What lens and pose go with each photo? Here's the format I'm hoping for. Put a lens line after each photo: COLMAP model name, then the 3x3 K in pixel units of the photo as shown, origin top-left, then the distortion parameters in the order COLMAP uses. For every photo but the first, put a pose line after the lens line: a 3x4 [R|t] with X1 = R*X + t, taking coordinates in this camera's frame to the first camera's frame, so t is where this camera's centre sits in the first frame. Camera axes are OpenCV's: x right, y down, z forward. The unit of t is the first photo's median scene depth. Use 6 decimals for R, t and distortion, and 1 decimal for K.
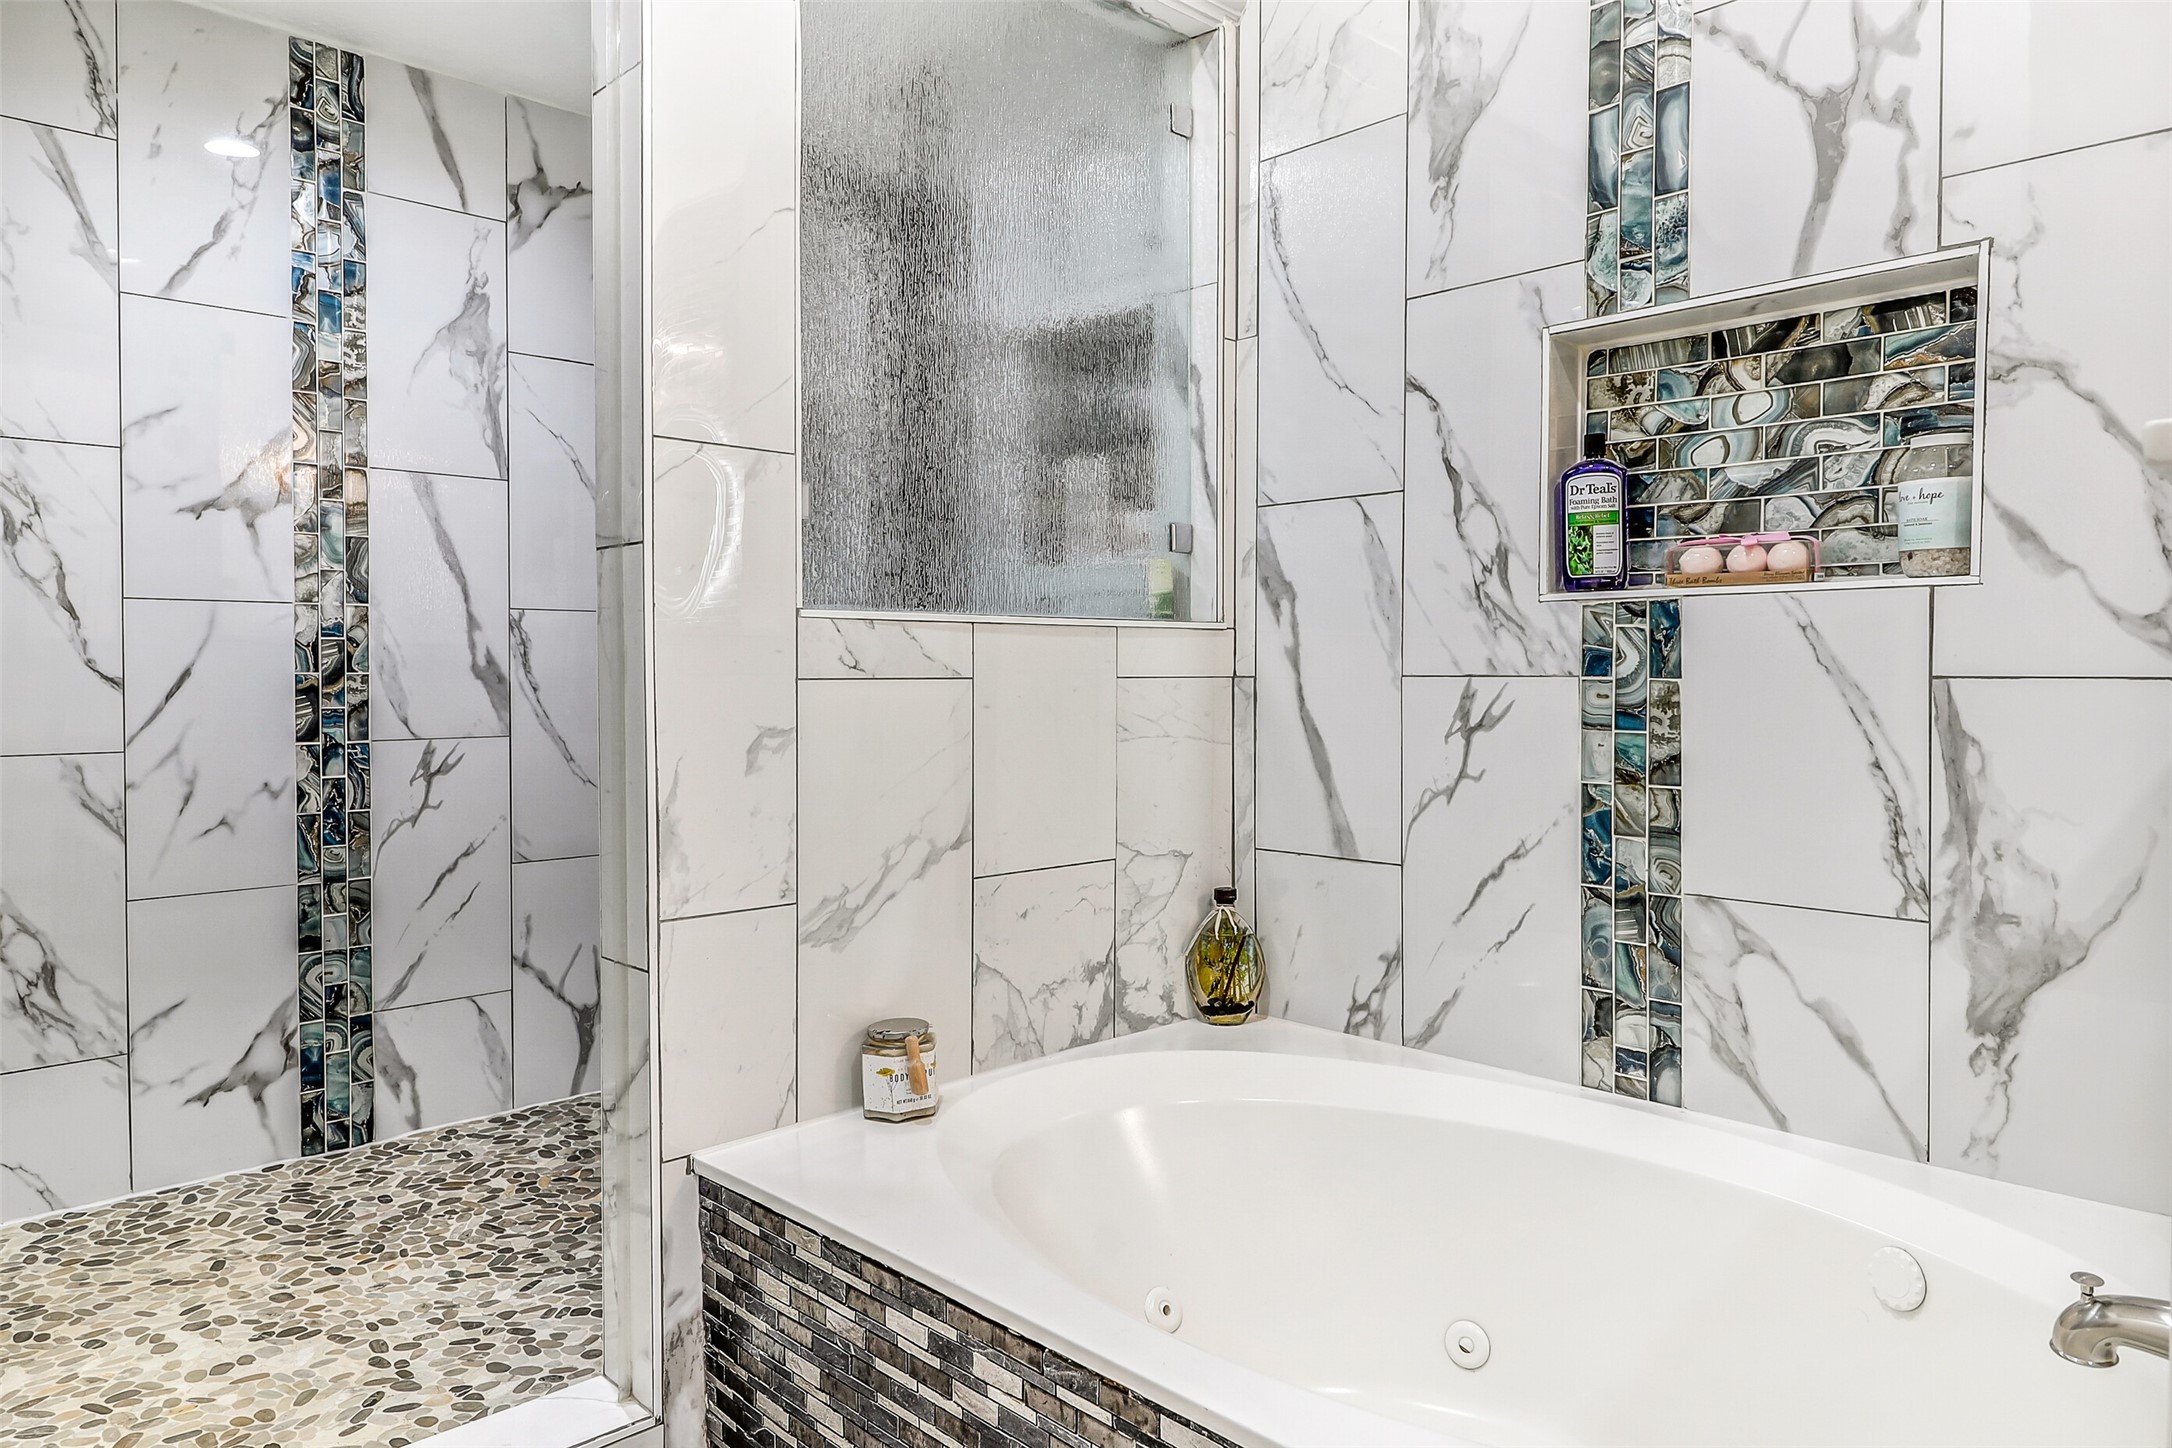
lens RADIAL K [[1396.6, 0, 1093.2], [0, 1396.6, 693.2], [0, 0, 1]] dist [0.013370, -0.015085]
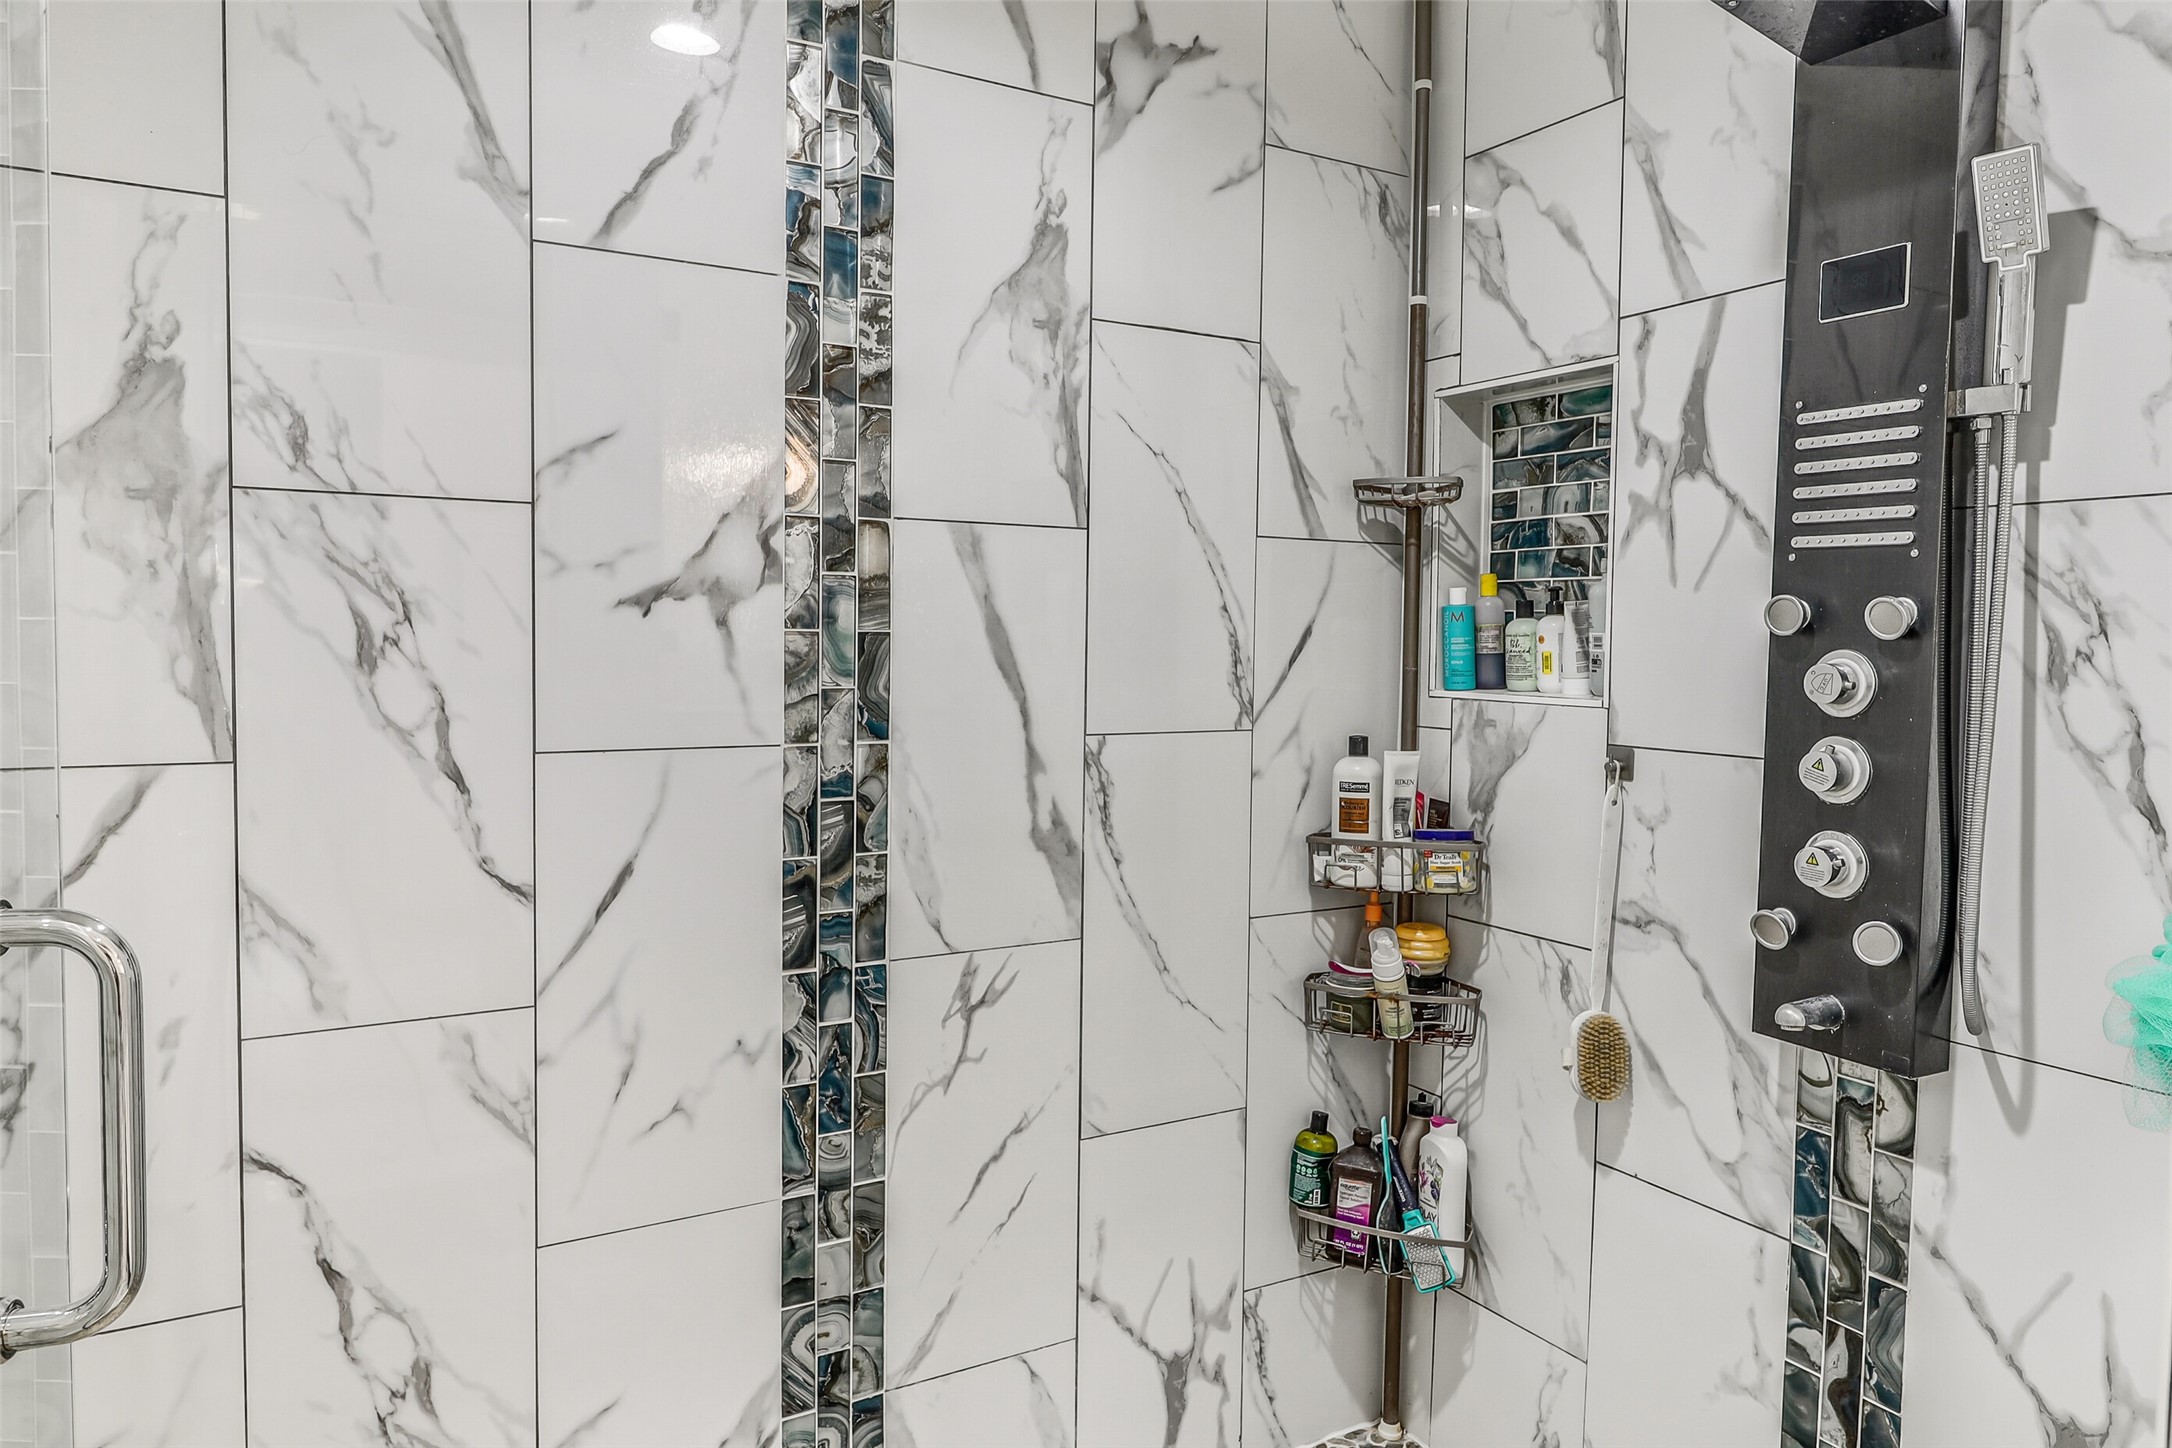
lens RADIAL K [[1396.6, 0, 1093.2], [0, 1396.6, 693.2], [0, 0, 1]] dist [0.013370, -0.015085]
pose [[0.971840, 0.025137, -0.234299, -0.293757], [-0.018400, 0.999353, 0.030893, -0.107620], [0.234924, -0.025712, 0.971674, 0.435121]]
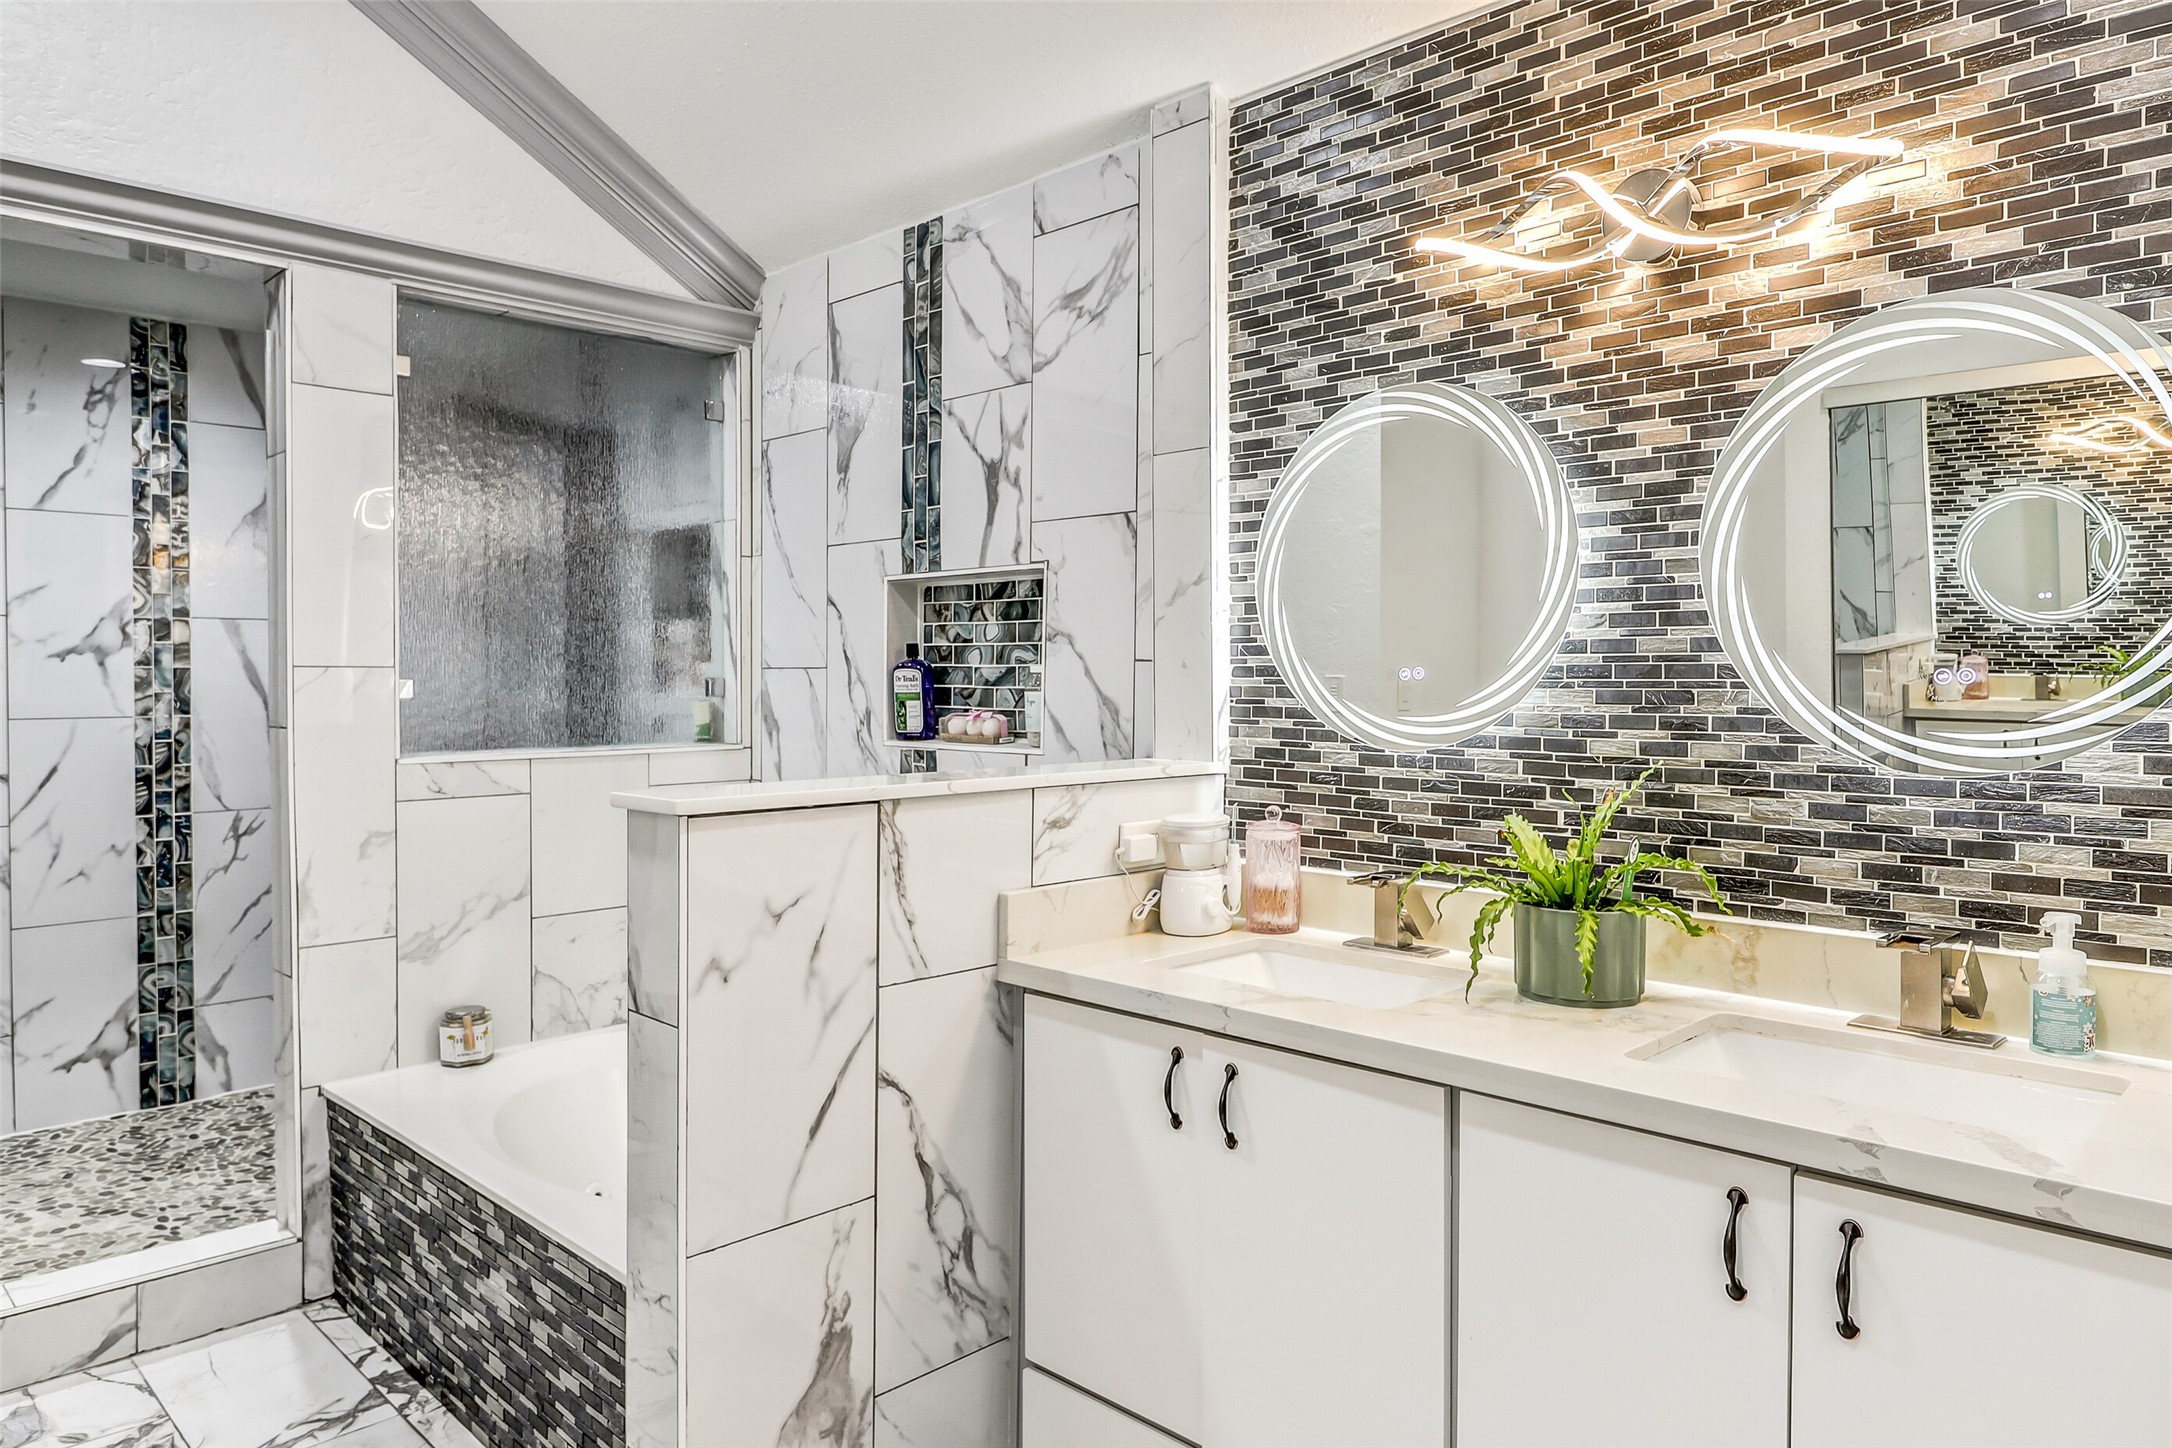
lens RADIAL K [[1396.6, 0, 1093.2], [0, 1396.6, 693.2], [0, 0, 1]] dist [0.013370, -0.015085]
pose [[0.999818, -0.000975, 0.019050, 0.365939], [0.000995, 0.999999, -0.001061, -0.085212], [-0.019049, 0.001080, 0.999818, -0.426205]]
